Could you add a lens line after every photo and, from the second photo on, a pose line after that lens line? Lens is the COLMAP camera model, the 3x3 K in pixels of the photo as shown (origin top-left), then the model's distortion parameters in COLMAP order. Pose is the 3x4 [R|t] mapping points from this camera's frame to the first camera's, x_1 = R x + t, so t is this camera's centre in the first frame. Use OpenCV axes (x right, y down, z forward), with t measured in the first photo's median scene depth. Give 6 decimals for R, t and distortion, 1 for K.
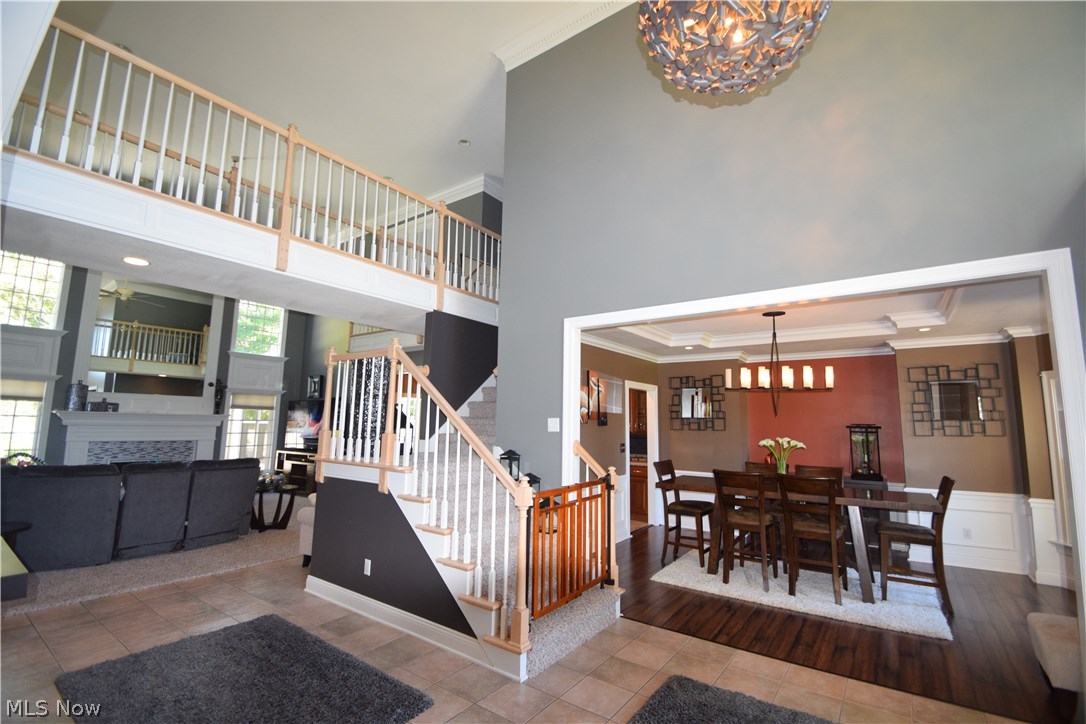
lens RADIAL K [[474.3, 0, 543.9], [0, 474.3, 363.6], [0, 0, 1]] dist [-0.011407, -0.002382]
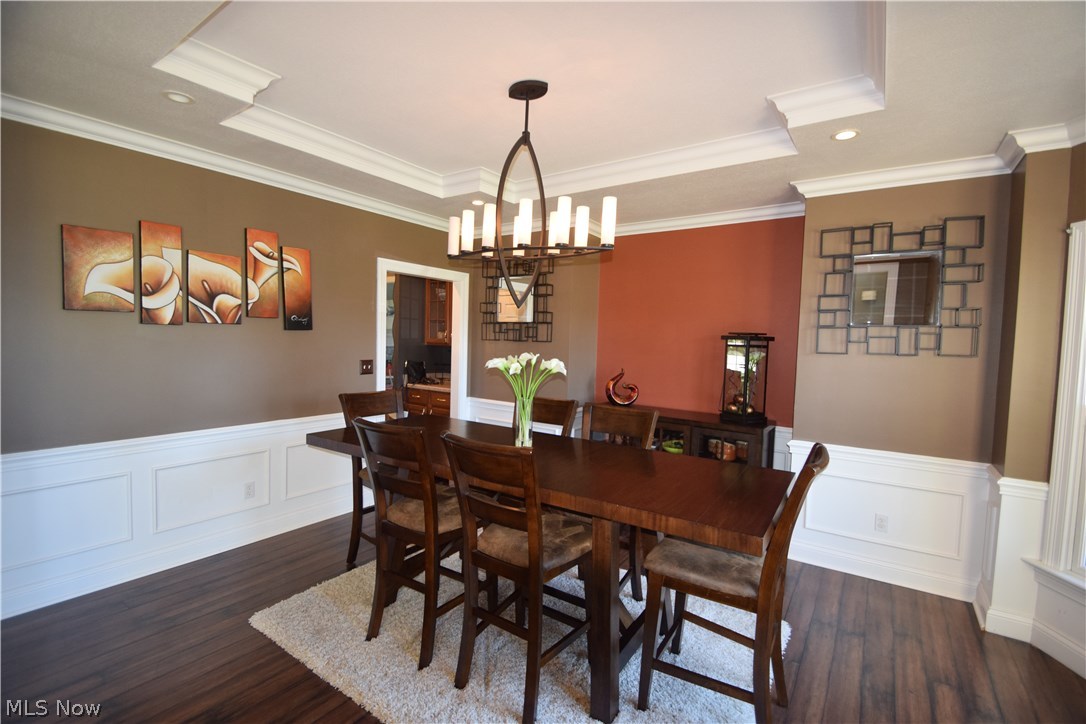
lens RADIAL K [[474.3, 0, 542.3], [0, 474.3, 361.8], [0, 0, 1]] dist [-0.011407, -0.002382]
pose [[0.999770, 0.010752, 0.018541, 0.466301], [-0.013834, 0.984456, 0.175085, 0.071675], [-0.016370, -0.175301, 0.984379, 0.464745]]
